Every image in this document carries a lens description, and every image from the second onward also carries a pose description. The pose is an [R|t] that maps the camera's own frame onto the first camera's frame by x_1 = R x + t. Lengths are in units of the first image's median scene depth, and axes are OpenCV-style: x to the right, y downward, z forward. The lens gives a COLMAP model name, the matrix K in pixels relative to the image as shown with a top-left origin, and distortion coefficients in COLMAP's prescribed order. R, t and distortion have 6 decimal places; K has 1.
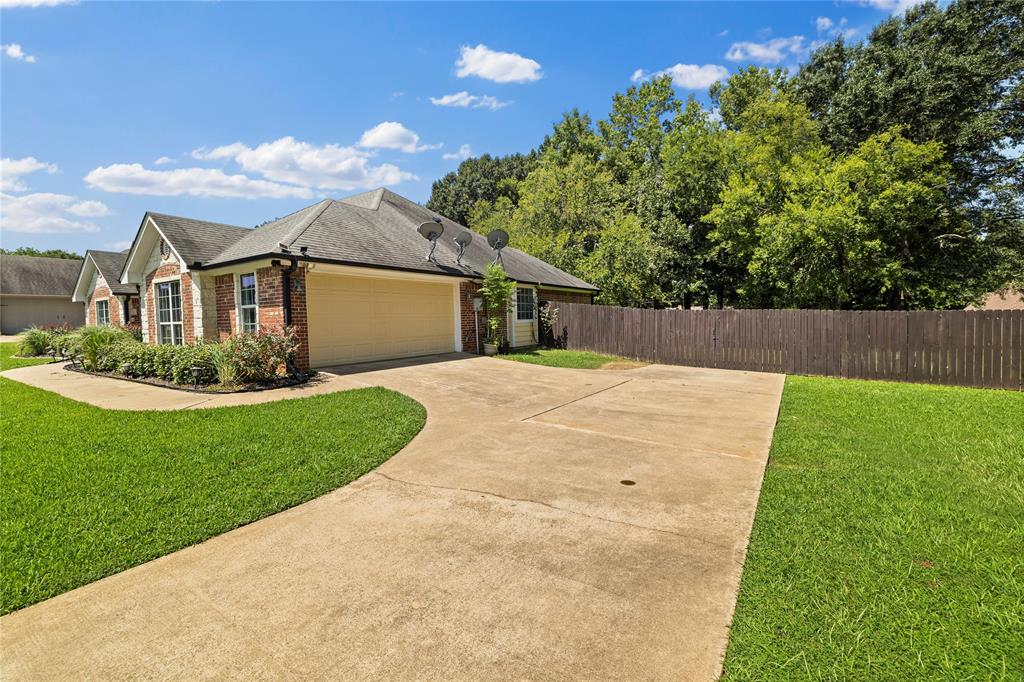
lens RADIAL K [[434.1, 0, 513.9], [0, 434.1, 342.5], [0, 0, 1]] dist [0.016466, -0.001885]
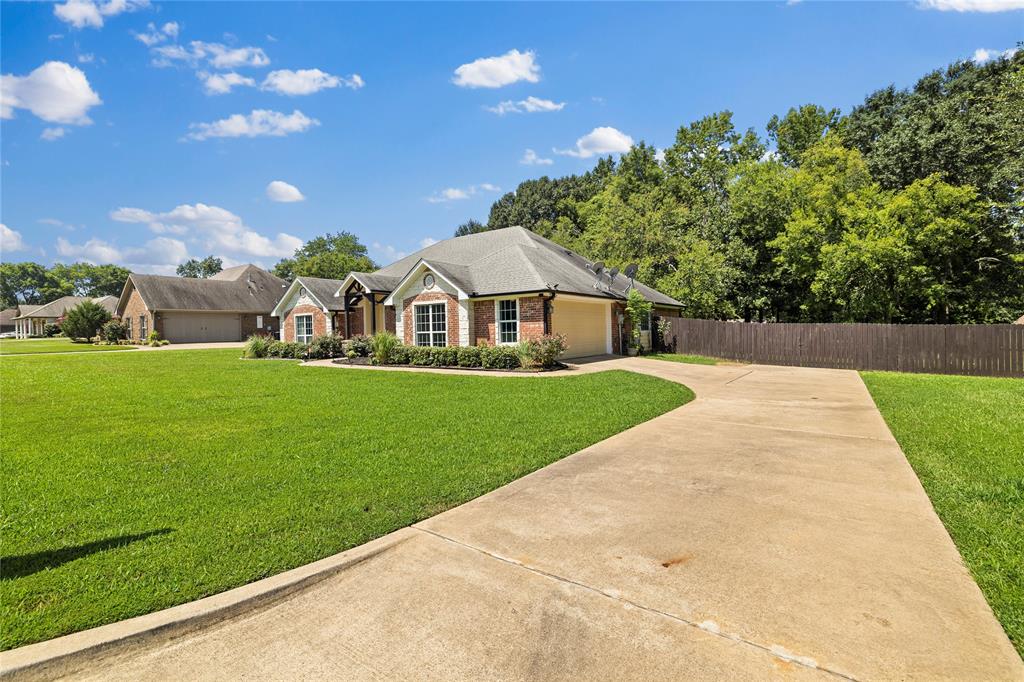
lens RADIAL K [[466.7, 0, 508.3], [0, 466.7, 345.8], [0, 0, 1]] dist [0.003624, 0.001676]
pose [[0.999336, 0.003565, -0.036256, -0.252412], [-0.004414, 0.999717, -0.023358, 0.020660], [0.036162, 0.023502, 0.999070, -0.308774]]
